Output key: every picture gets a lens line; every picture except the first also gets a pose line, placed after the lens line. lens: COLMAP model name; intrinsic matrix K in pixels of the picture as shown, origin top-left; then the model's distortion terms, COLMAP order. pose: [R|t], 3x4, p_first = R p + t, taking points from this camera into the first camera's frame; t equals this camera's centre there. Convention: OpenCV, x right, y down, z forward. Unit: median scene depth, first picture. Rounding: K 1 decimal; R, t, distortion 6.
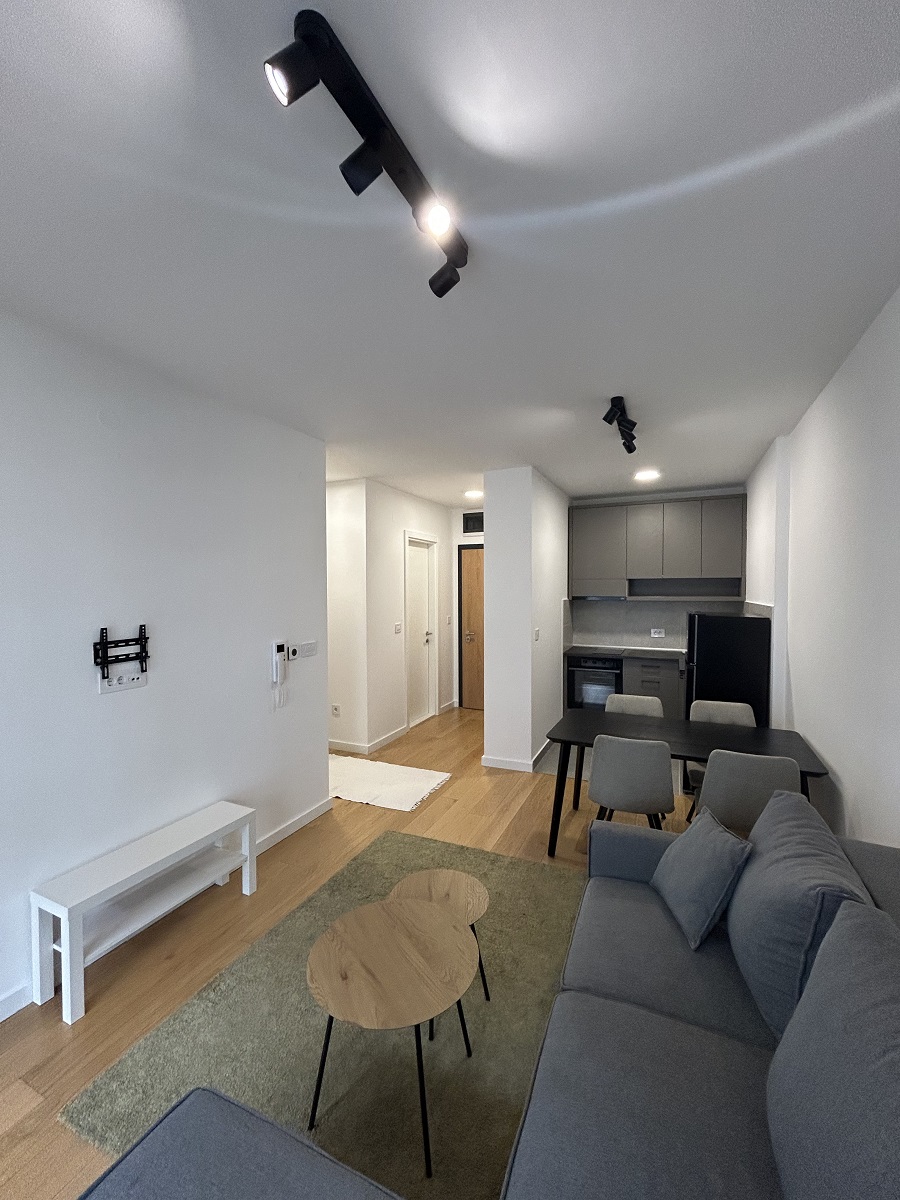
lens RADIAL K [[486.6, 0, 449.7], [0, 486.6, 601.3], [0, 0, 1]] dist [-0.001413, 0.000169]
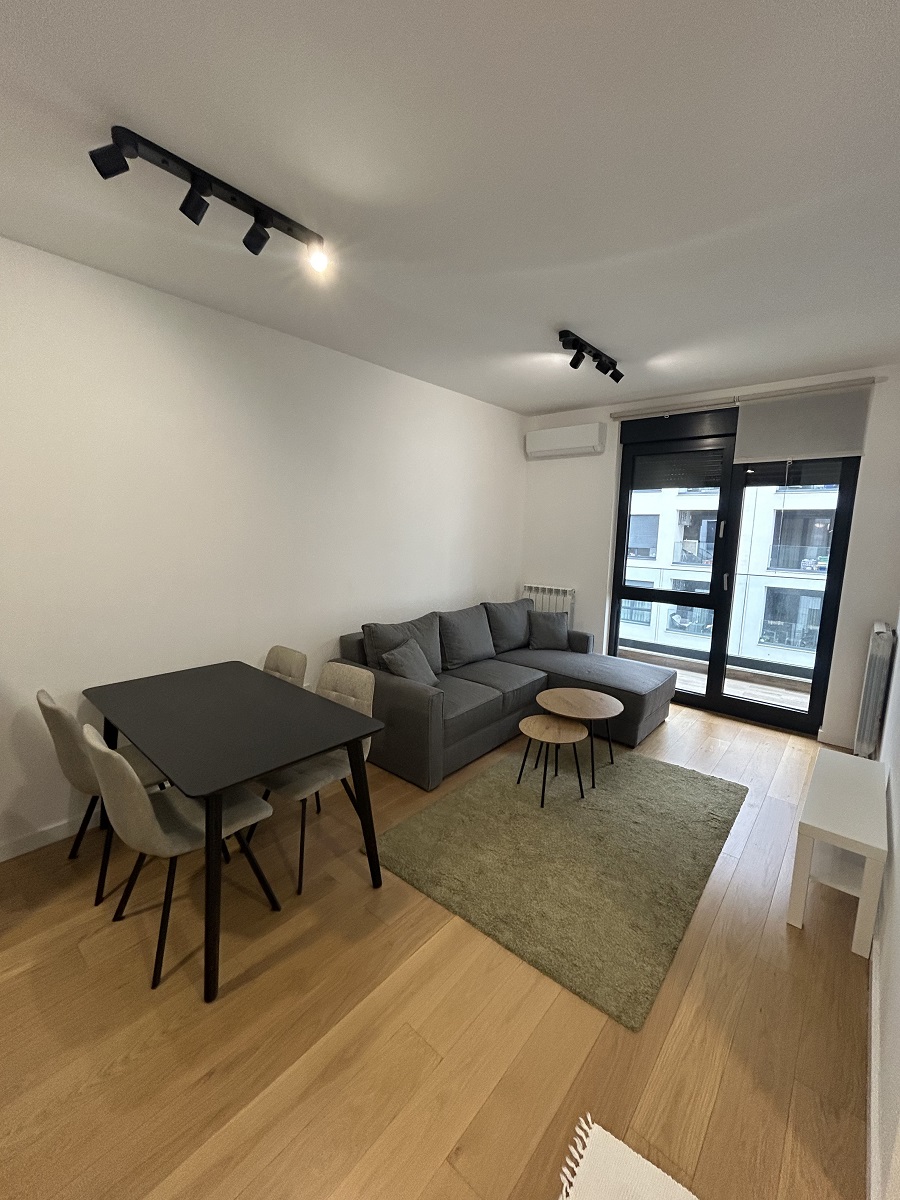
lens RADIAL K [[478.6, 0, 447.5], [0, 478.6, 603.2], [0, 0, 1]] dist [0.001614, 0.000262]
pose [[-0.958030, -0.057348, 0.280874, -0.036116], [-0.007916, 0.984704, 0.174055, -0.007398], [-0.286560, 0.164526, -0.943830, 0.860917]]
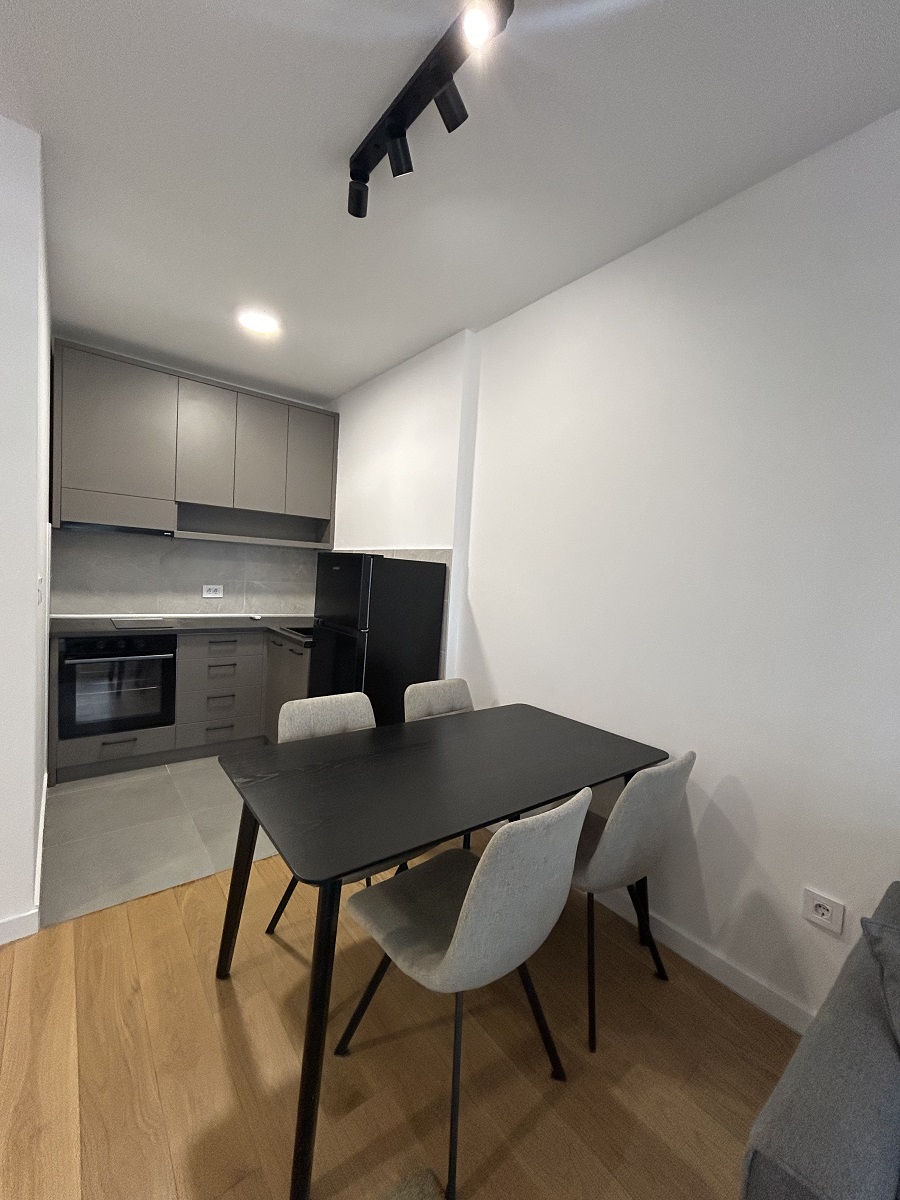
lens RADIAL K [[486.6, 0, 449.7], [0, 486.6, 601.3], [0, 0, 1]] dist [-0.001413, 0.000169]
pose [[0.451277, -0.024528, 0.892047, -0.022515], [-0.037475, 0.998220, 0.046405, 0.036906], [-0.891597, -0.054371, 0.449555, 0.420981]]
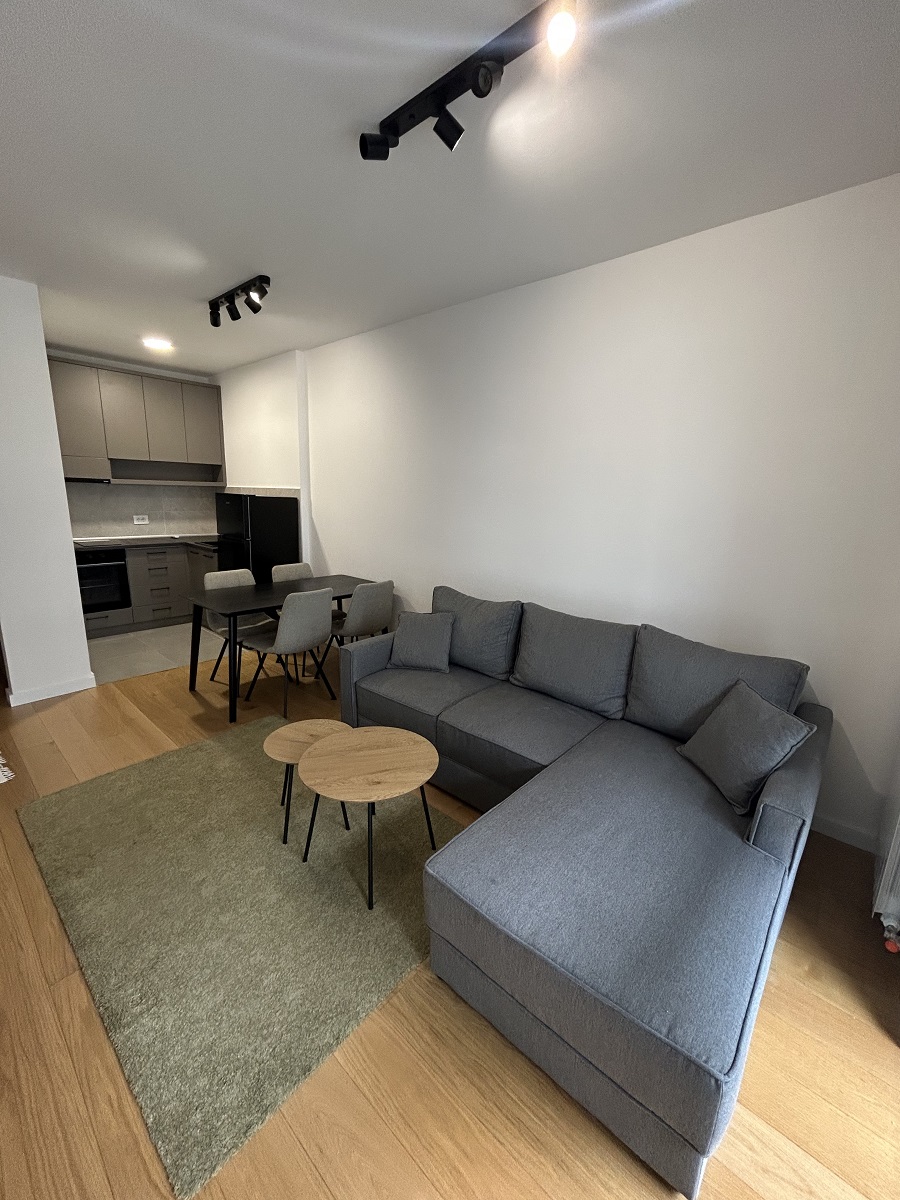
lens RADIAL K [[486.6, 0, 449.7], [0, 486.6, 601.3], [0, 0, 1]] dist [-0.001413, 0.000169]
pose [[0.295761, -0.194642, 0.935222, -0.327109], [-0.007129, 0.978544, 0.205912, 0.021671], [-0.955235, -0.067568, 0.288027, 0.138386]]
